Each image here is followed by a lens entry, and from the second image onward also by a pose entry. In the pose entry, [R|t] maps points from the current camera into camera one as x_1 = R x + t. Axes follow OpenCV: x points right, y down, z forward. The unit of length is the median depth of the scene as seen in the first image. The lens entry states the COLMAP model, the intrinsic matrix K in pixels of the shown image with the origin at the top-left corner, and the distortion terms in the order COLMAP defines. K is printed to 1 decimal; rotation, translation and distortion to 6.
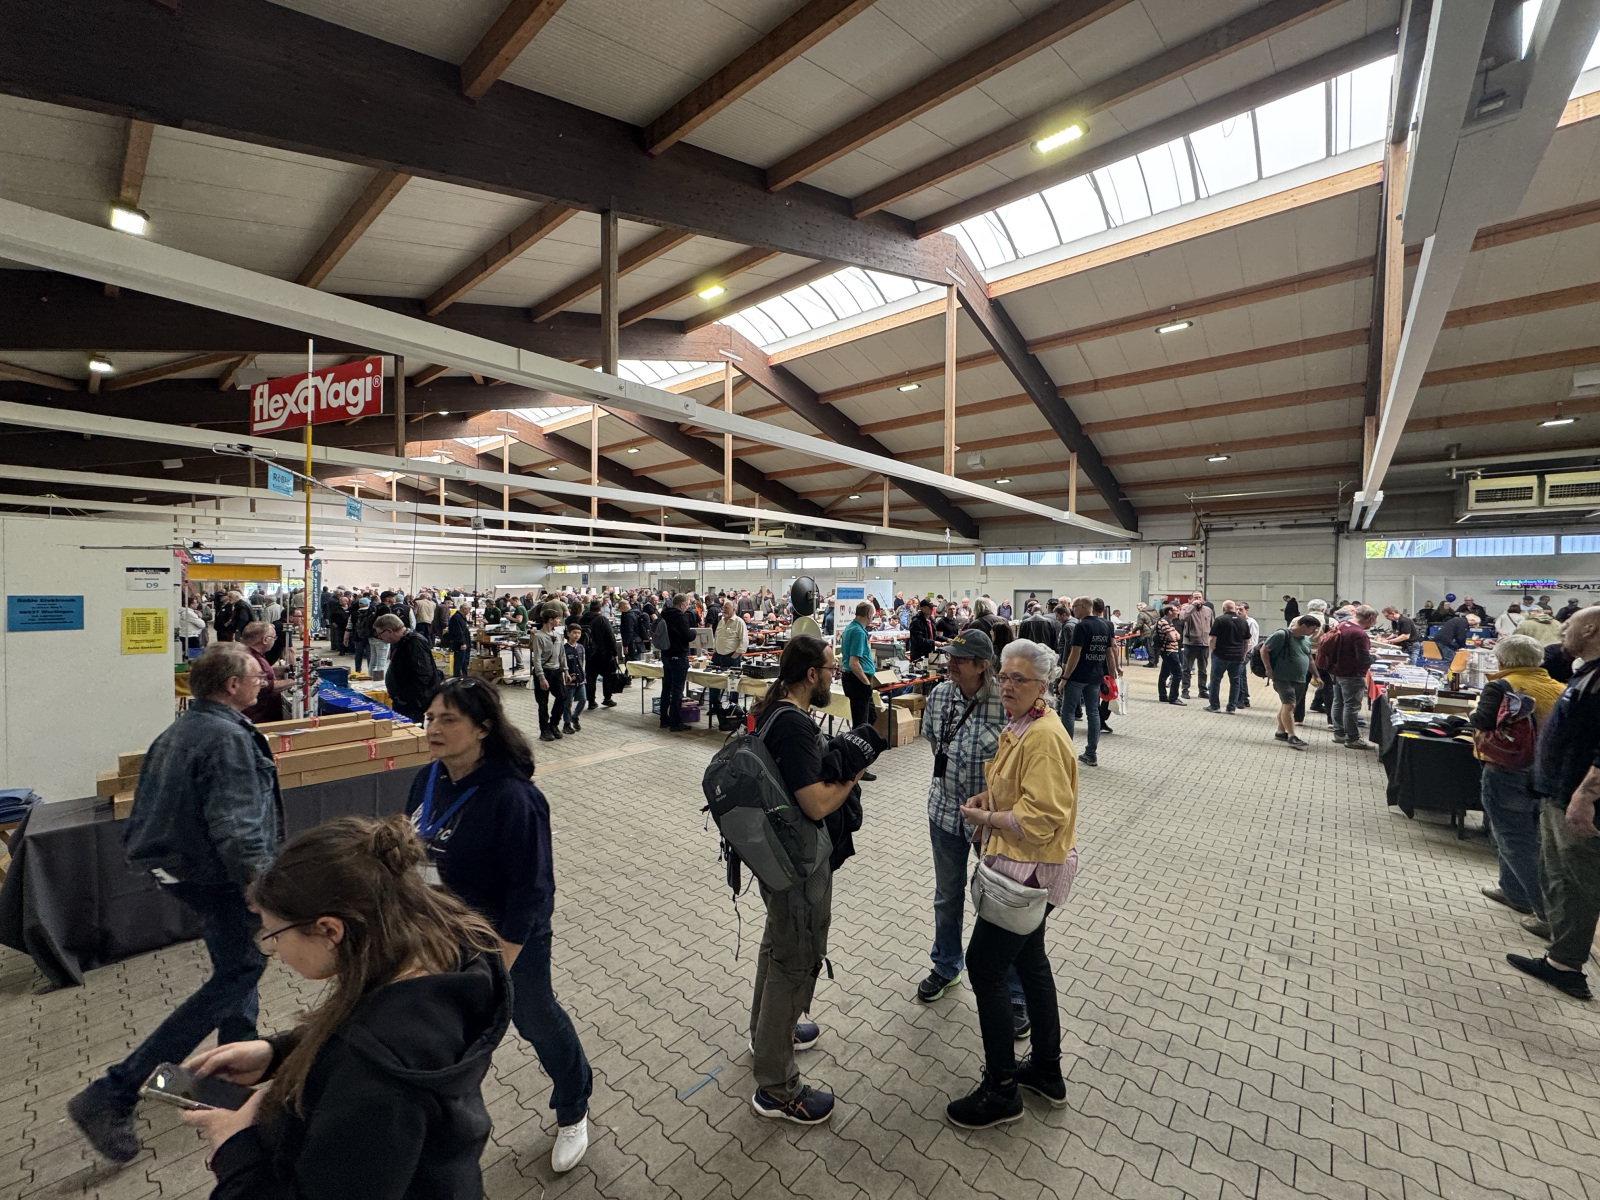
lens RADIAL K [[641.2, 0, 794.4], [0, 641.2, 597.1], [0, 0, 1]] dist [0.008754, -0.000745]
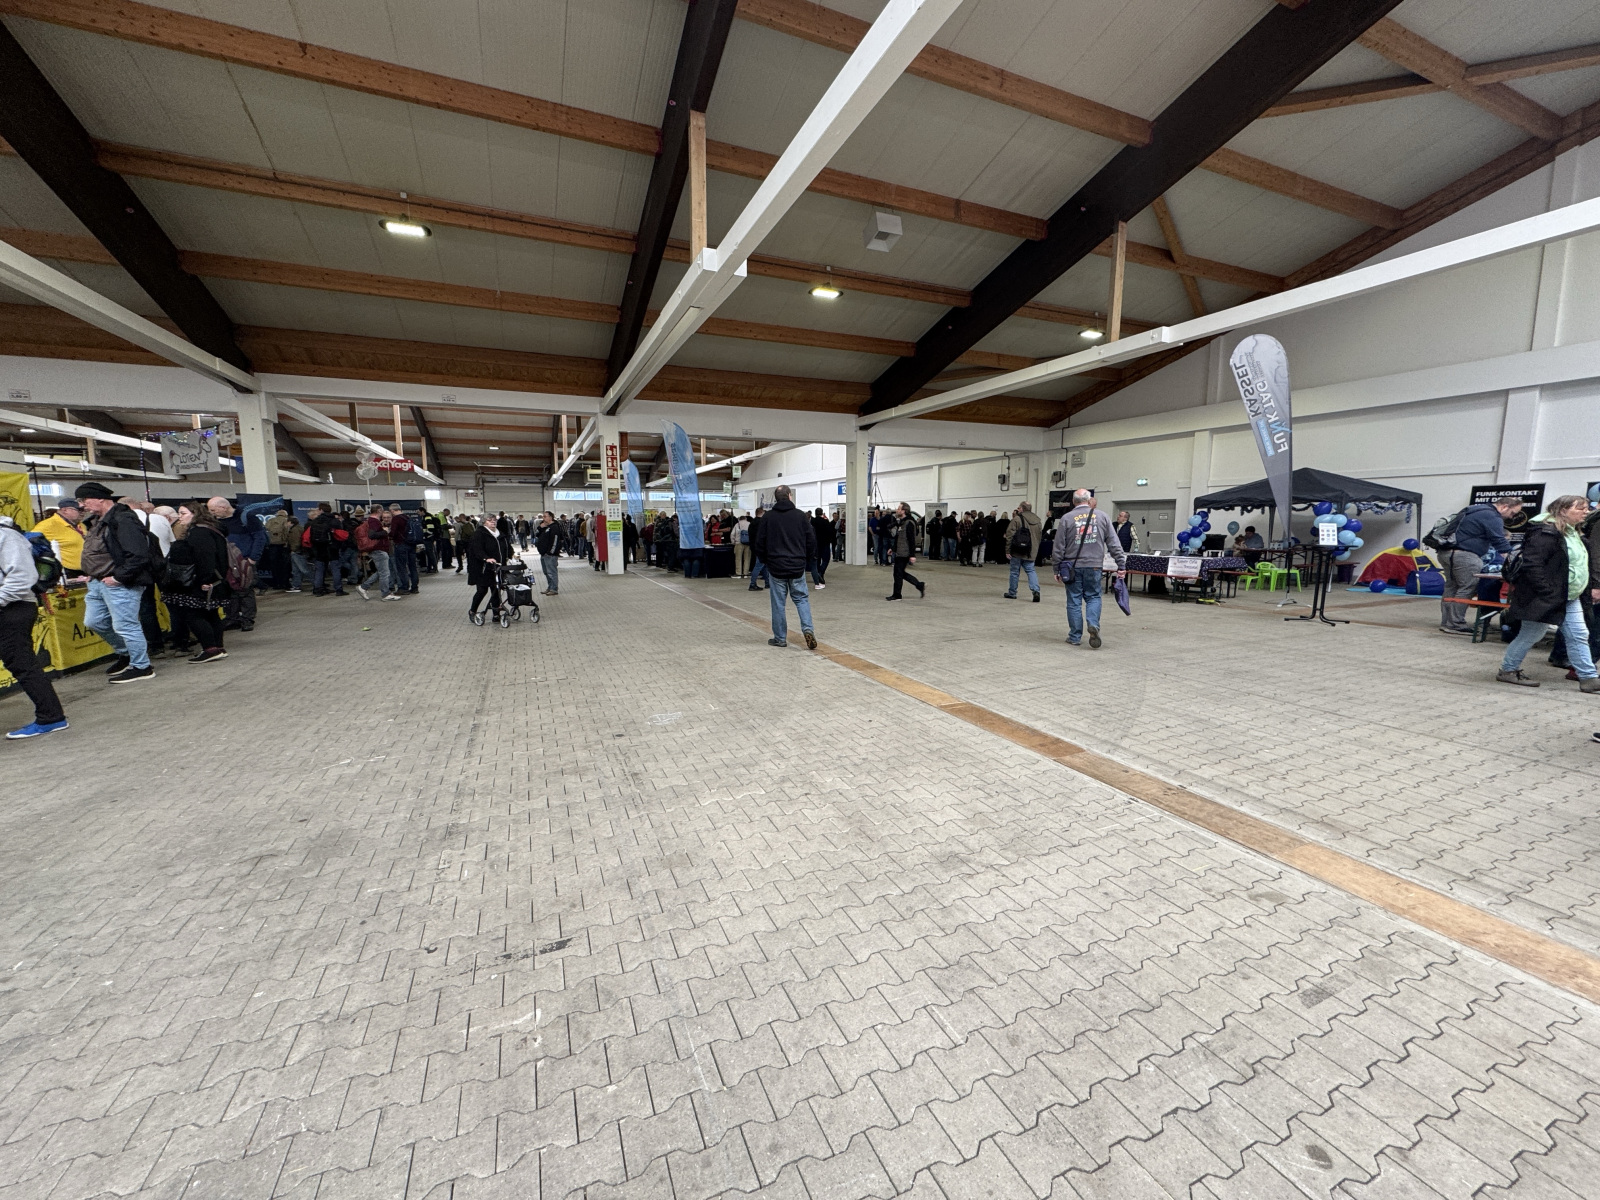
lens RADIAL K [[641.2, 0, 800.8], [0, 641.2, 600.5], [0, 0, 1]] dist [0.008754, -0.000745]
pose [[0.444963, -0.113766, 0.888293, -0.679865], [0.014509, 0.992684, 0.119867, 0.026591], [-0.895431, -0.040448, 0.443358, -0.688113]]
